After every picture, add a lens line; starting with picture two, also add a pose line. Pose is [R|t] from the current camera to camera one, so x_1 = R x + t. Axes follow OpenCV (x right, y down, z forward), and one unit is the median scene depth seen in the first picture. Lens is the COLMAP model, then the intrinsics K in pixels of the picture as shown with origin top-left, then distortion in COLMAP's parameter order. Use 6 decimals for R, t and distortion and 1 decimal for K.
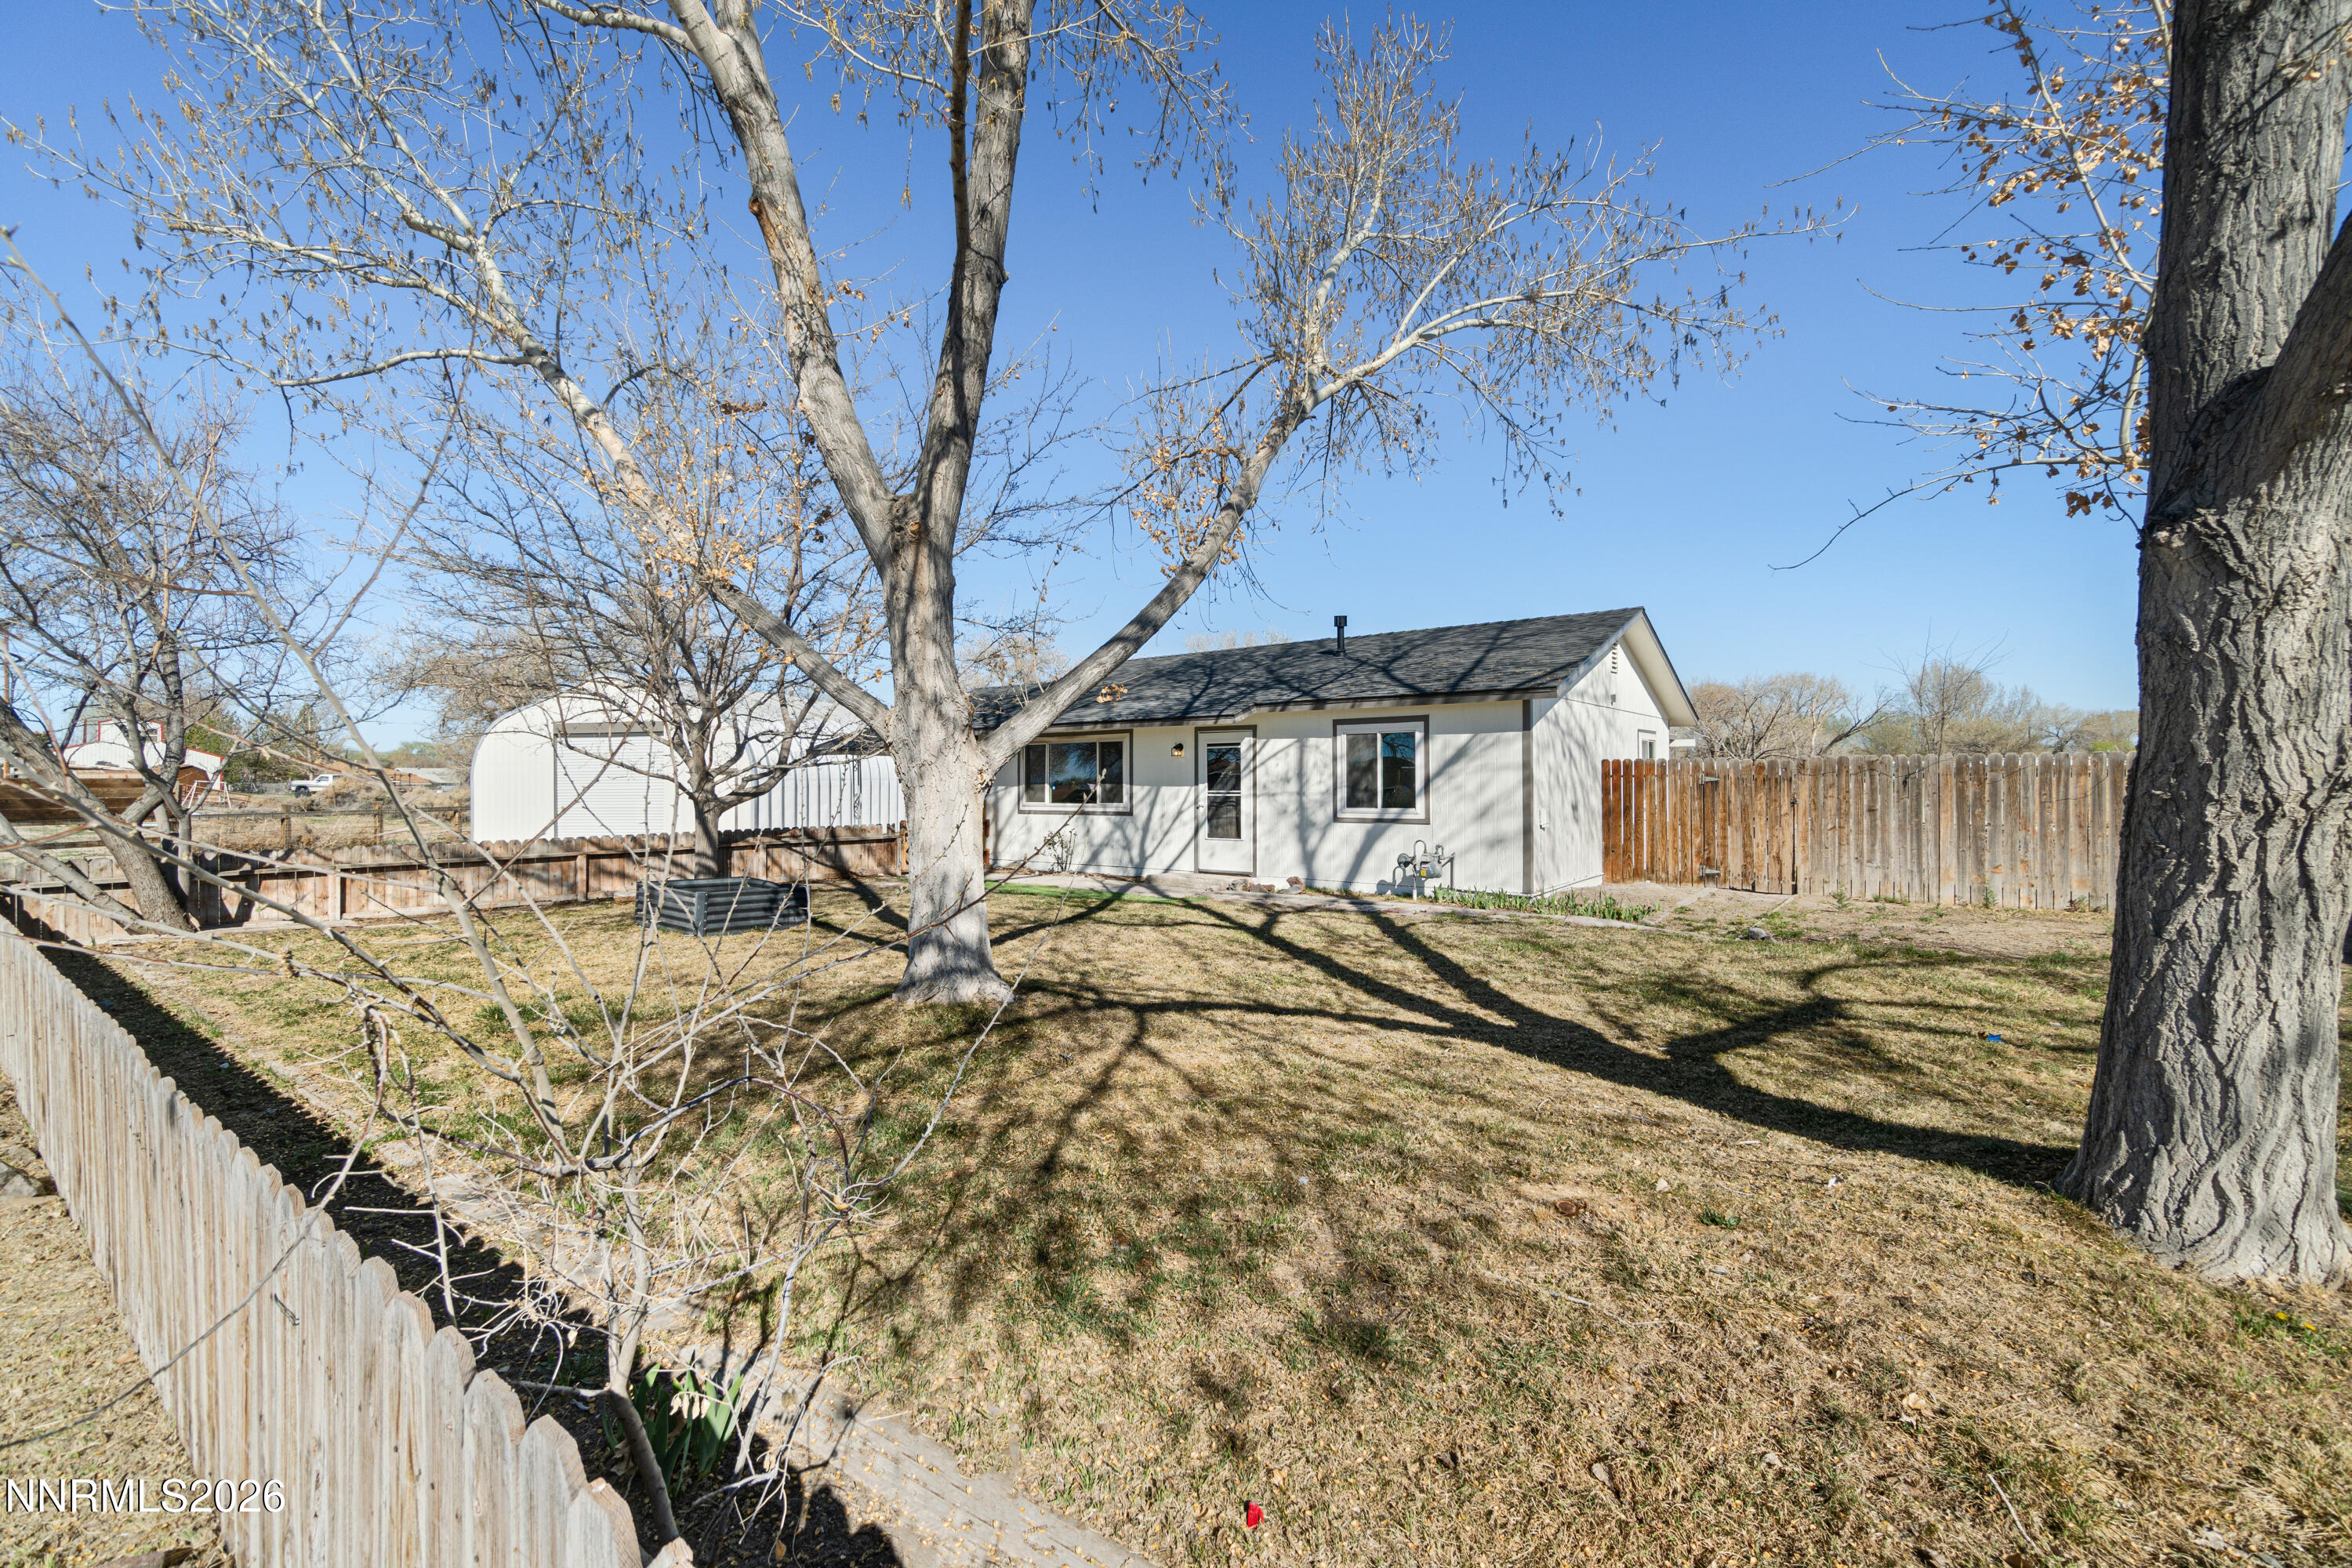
lens RADIAL K [[1026.5, 0, 1176.2], [0, 1026.5, 773.9], [0, 0, 1]] dist [-0.000104, 0.001170]
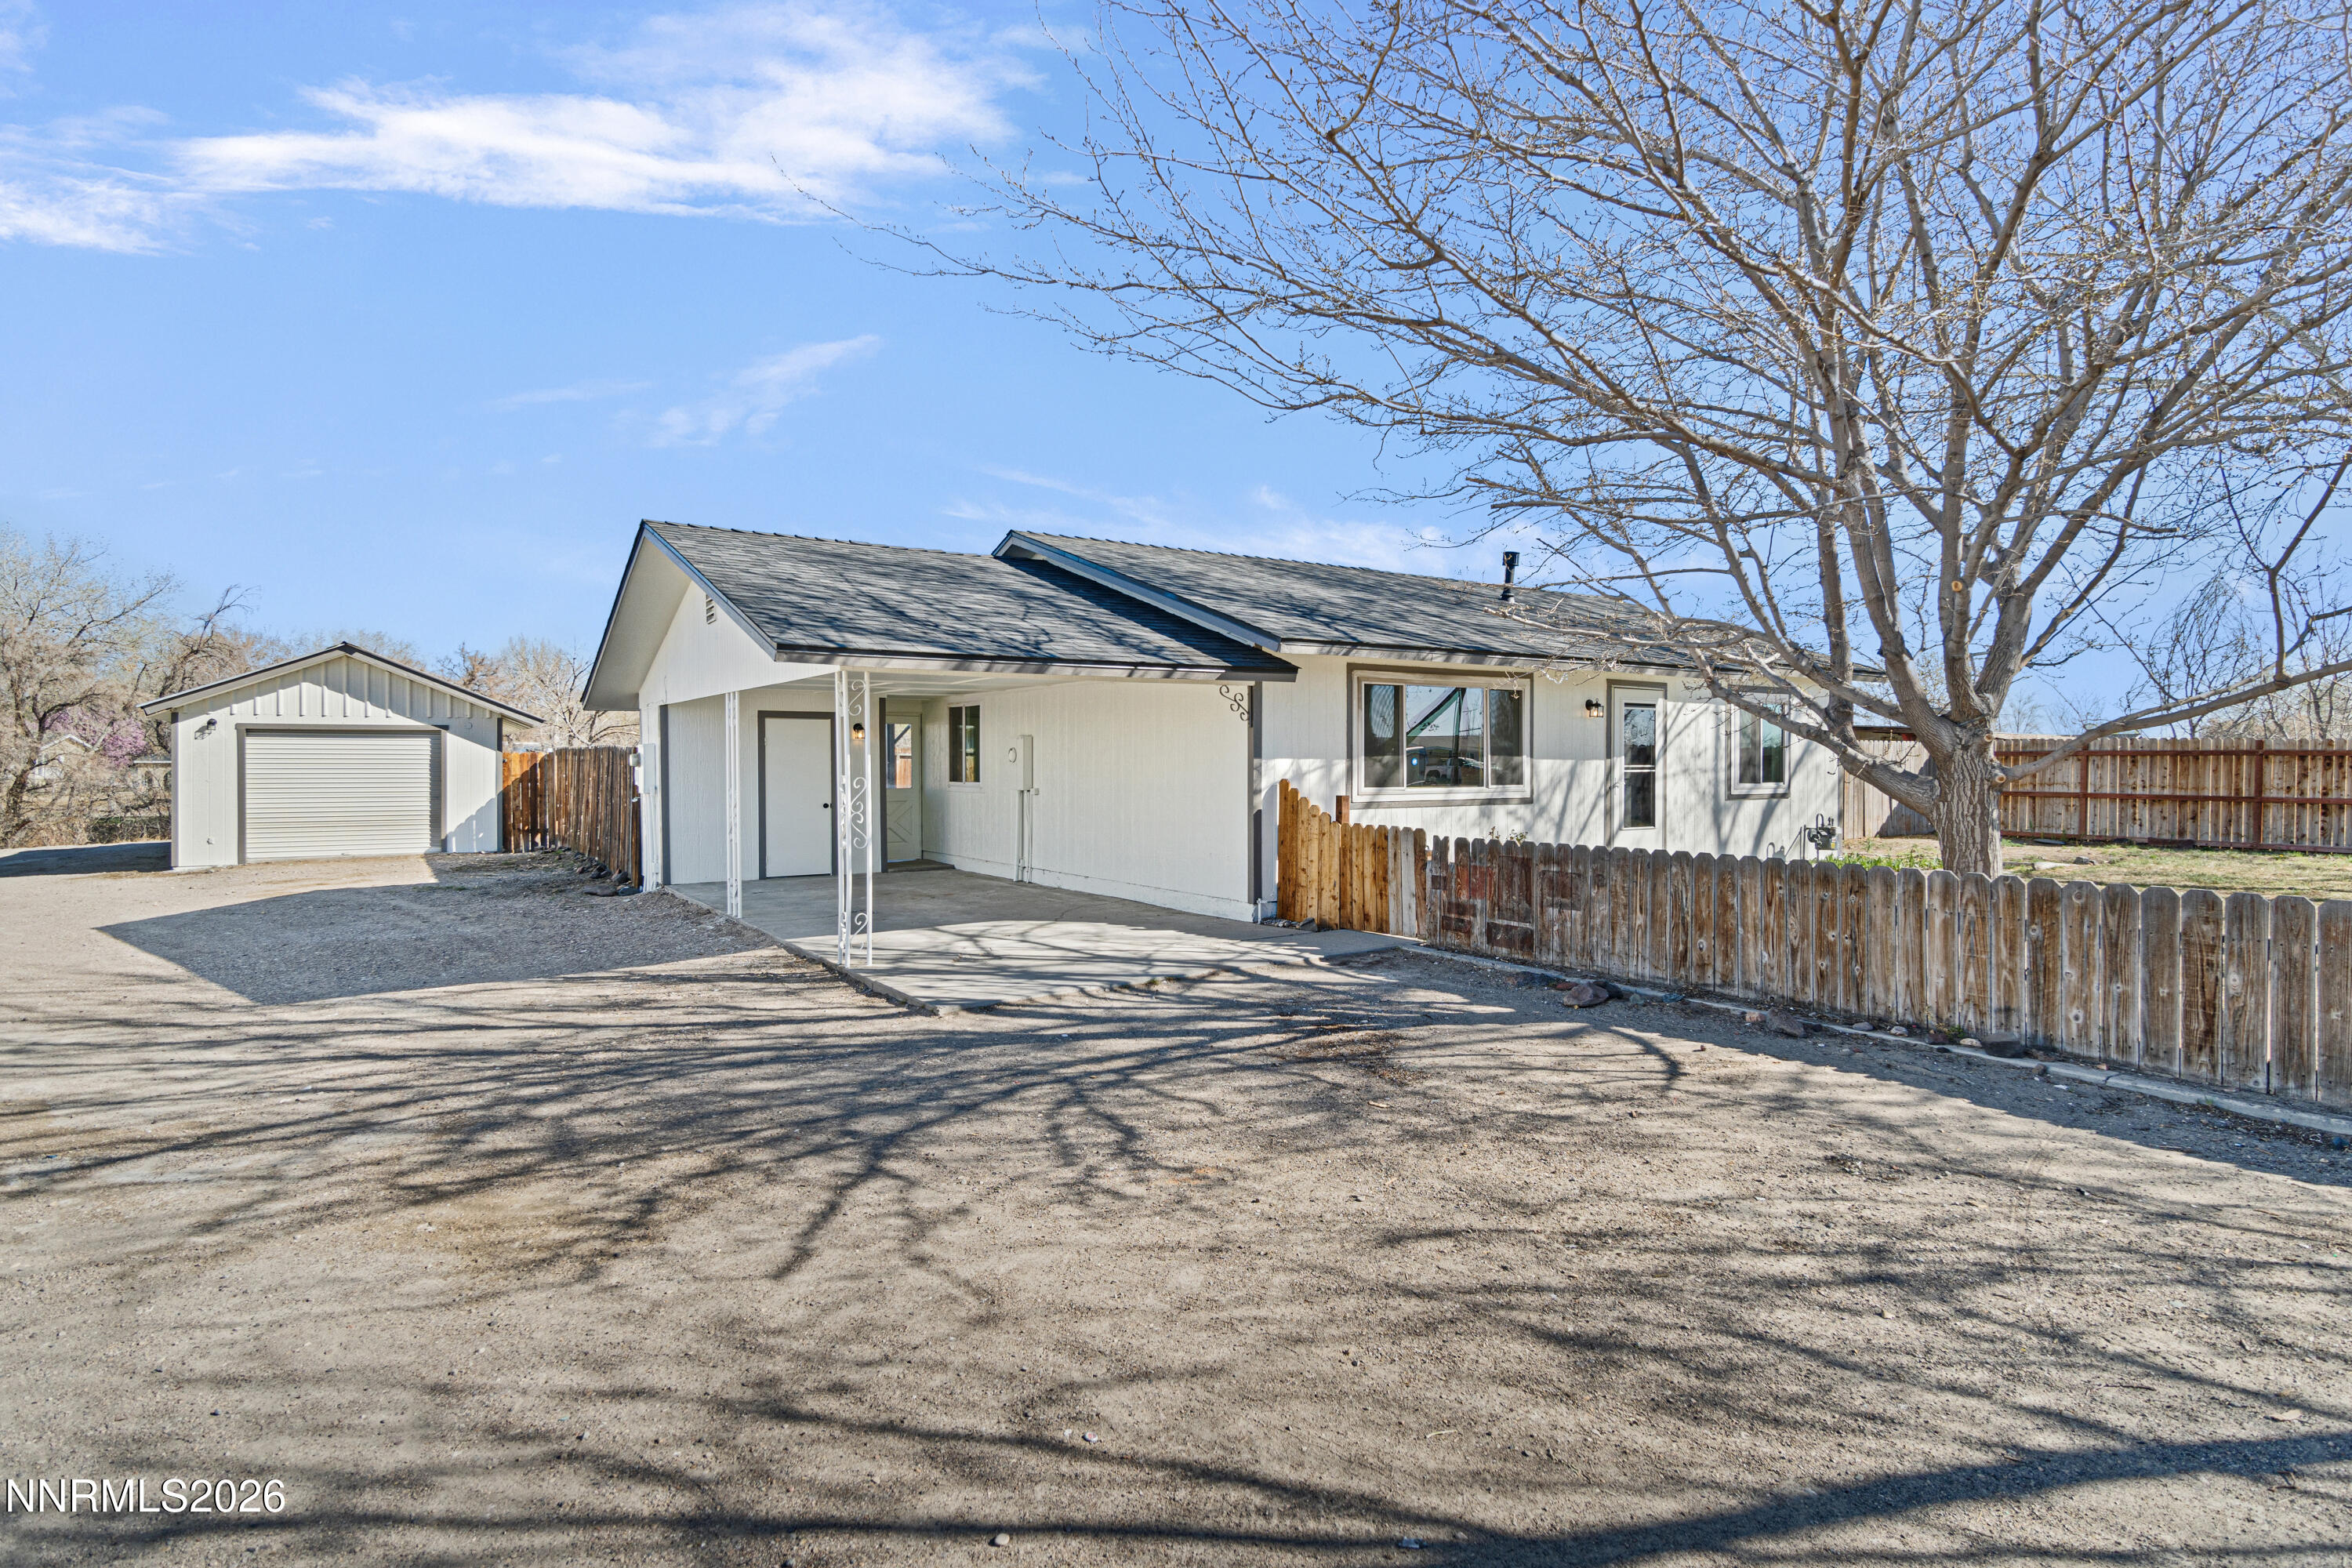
lens RADIAL K [[1175.4, 0, 1175.2], [0, 1175.4, 785.2], [0, 0, 1]] dist [0.004520, 0.000328]
pose [[0.332454, -0.011261, 0.943052, -0.938787], [-0.002322, 0.999916, 0.012759, 0.021839], [-0.943117, -0.006431, 0.332400, 1.066938]]
